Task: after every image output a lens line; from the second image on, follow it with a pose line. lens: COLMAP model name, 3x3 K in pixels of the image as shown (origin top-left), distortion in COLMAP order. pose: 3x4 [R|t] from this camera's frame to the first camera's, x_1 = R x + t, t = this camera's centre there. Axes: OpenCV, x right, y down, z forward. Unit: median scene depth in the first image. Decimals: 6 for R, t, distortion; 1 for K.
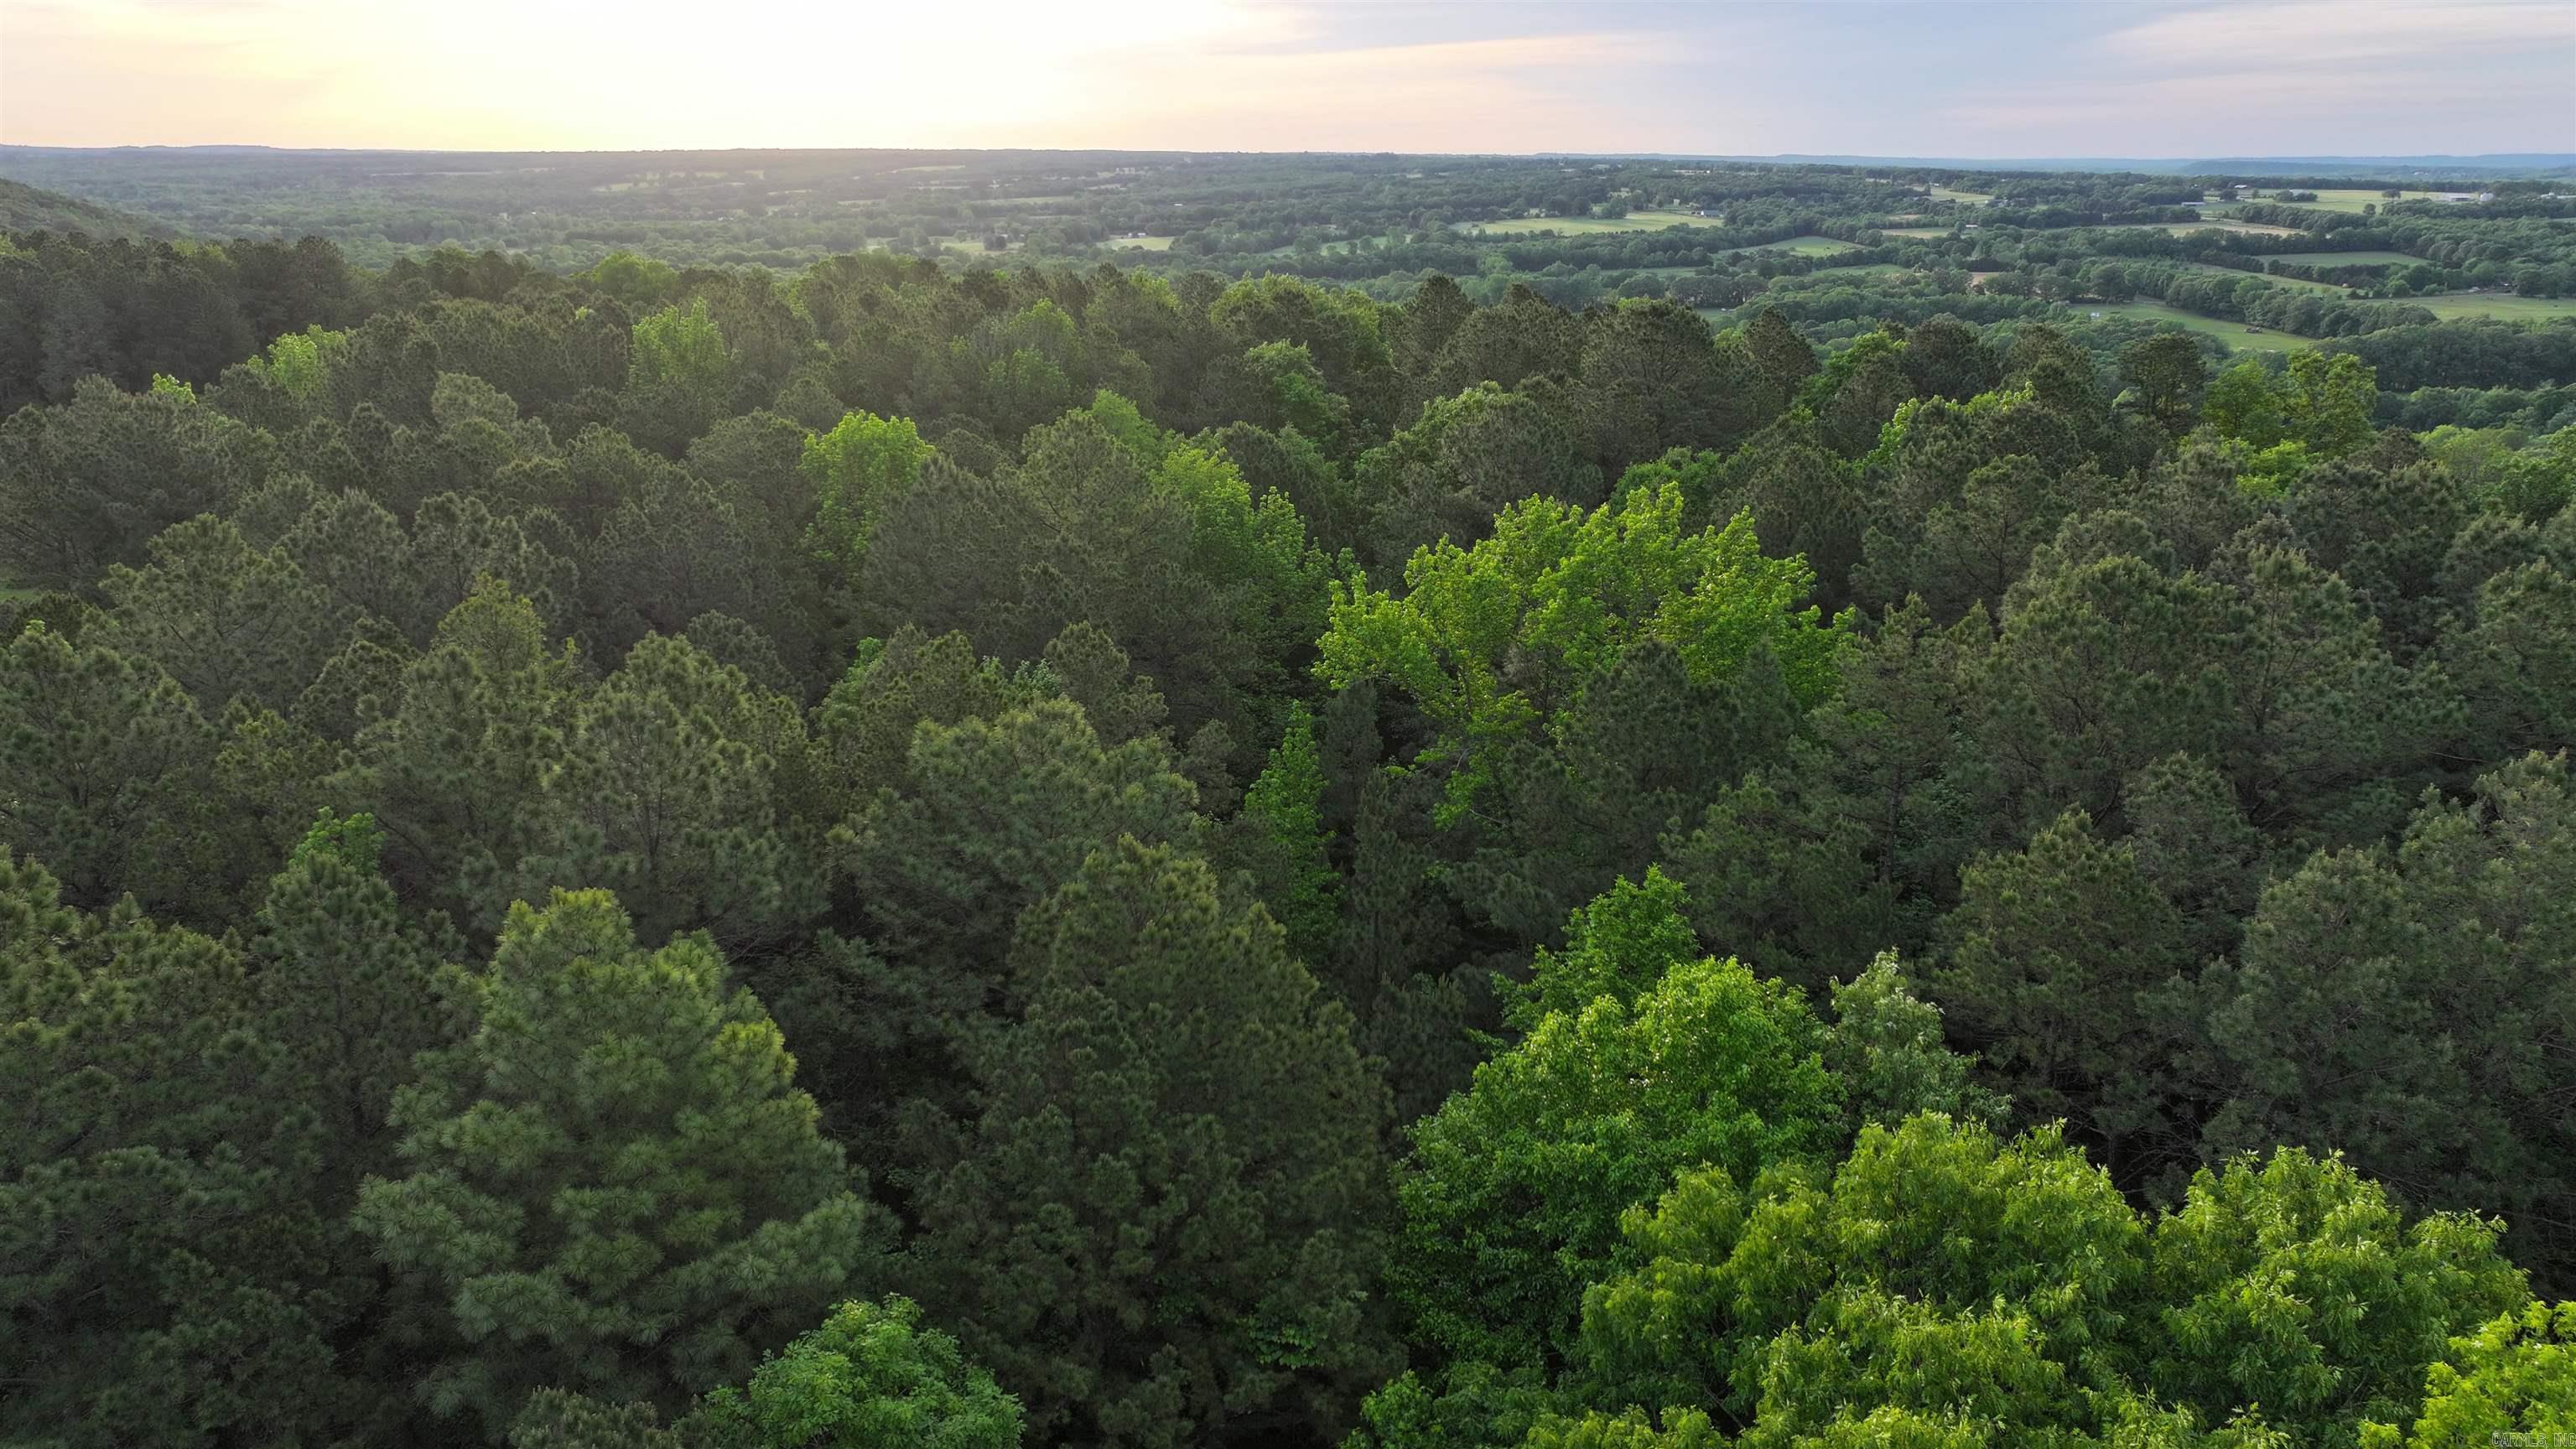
lens RADIAL K [[1801.6, 0, 1300.5], [0, 1801.6, 730.4], [0, 0, 1]] dist [0.001723, 0.015713]
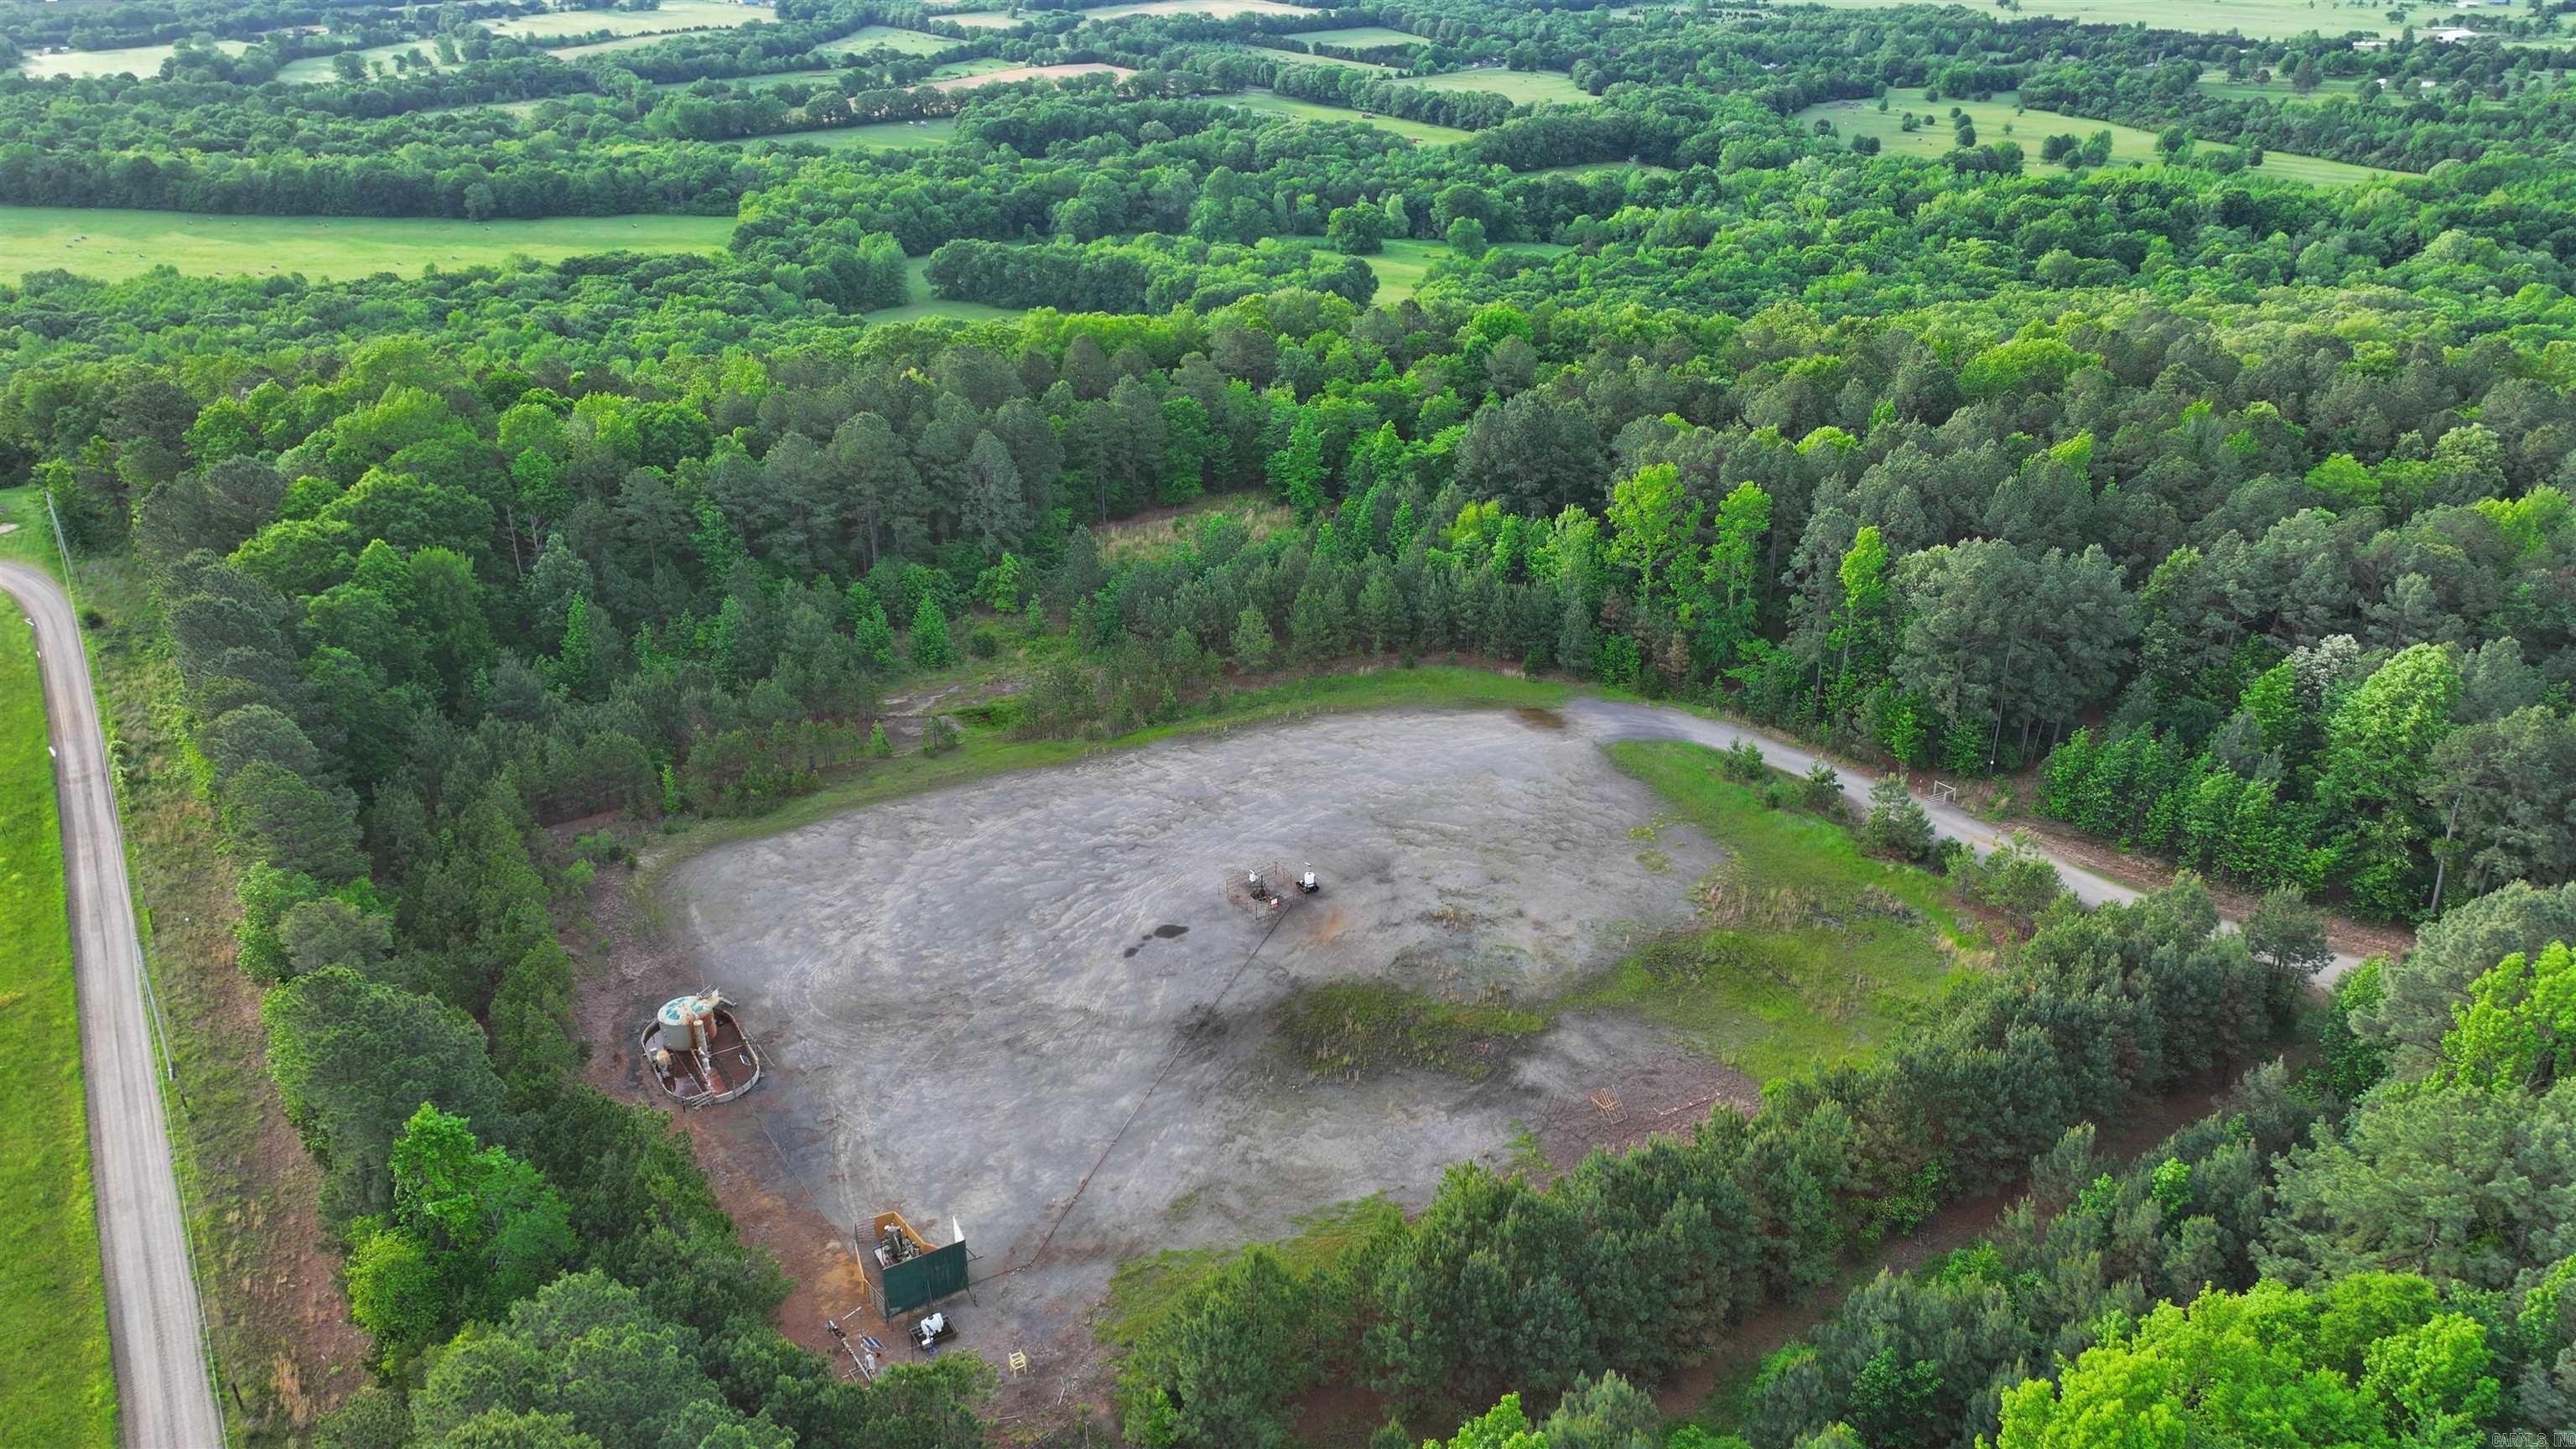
lens RADIAL K [[1801.6, 0, 1295.5], [0, 1801.6, 720.5], [0, 0, 1]] dist [0.001723, 0.015713]
pose [[0.841147, -0.230507, 0.489221, -0.108600], [0.171255, 0.971593, 0.163339, -0.021741], [-0.512974, -0.053610, 0.856728, -0.008006]]
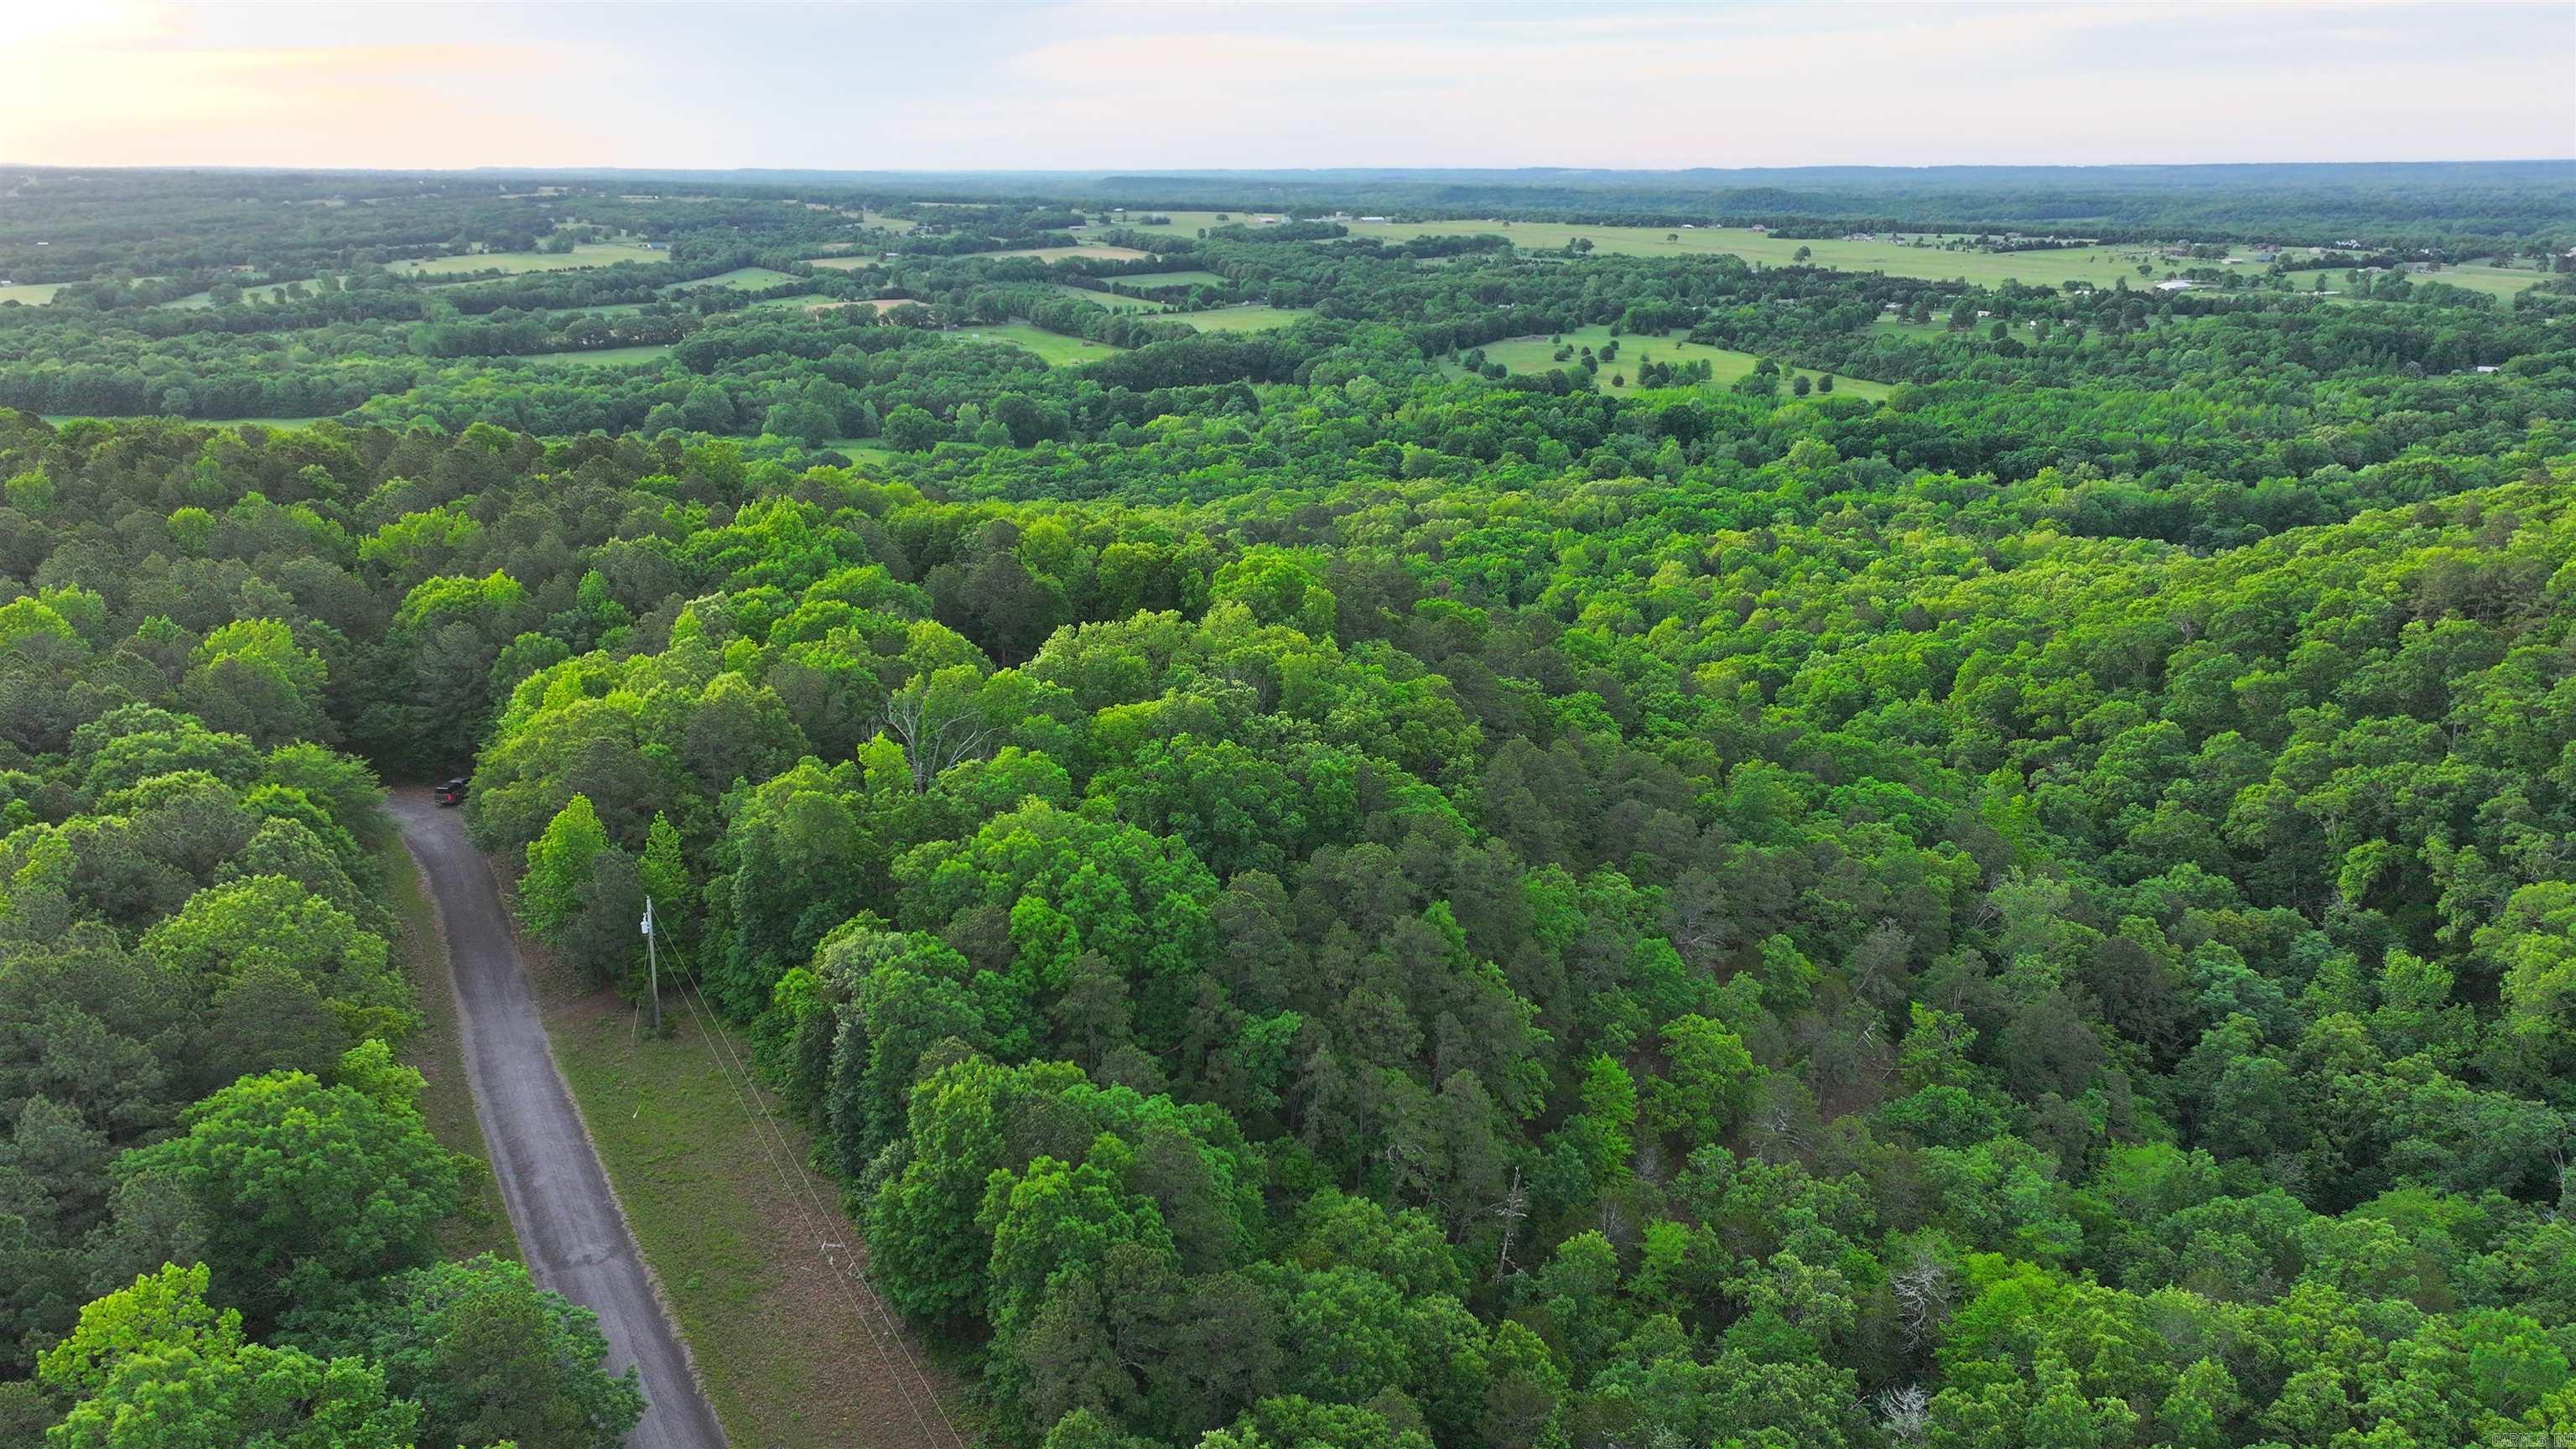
lens RADIAL K [[1801.6, 0, 1292.9], [0, 1801.6, 720.1], [0, 0, 1]] dist [0.001723, 0.015713]
pose [[0.861936, -0.152167, 0.483645, -0.006162], [0.156866, 0.987133, 0.031015, 0.016442], [-0.482141, 0.049135, 0.874715, -0.110930]]
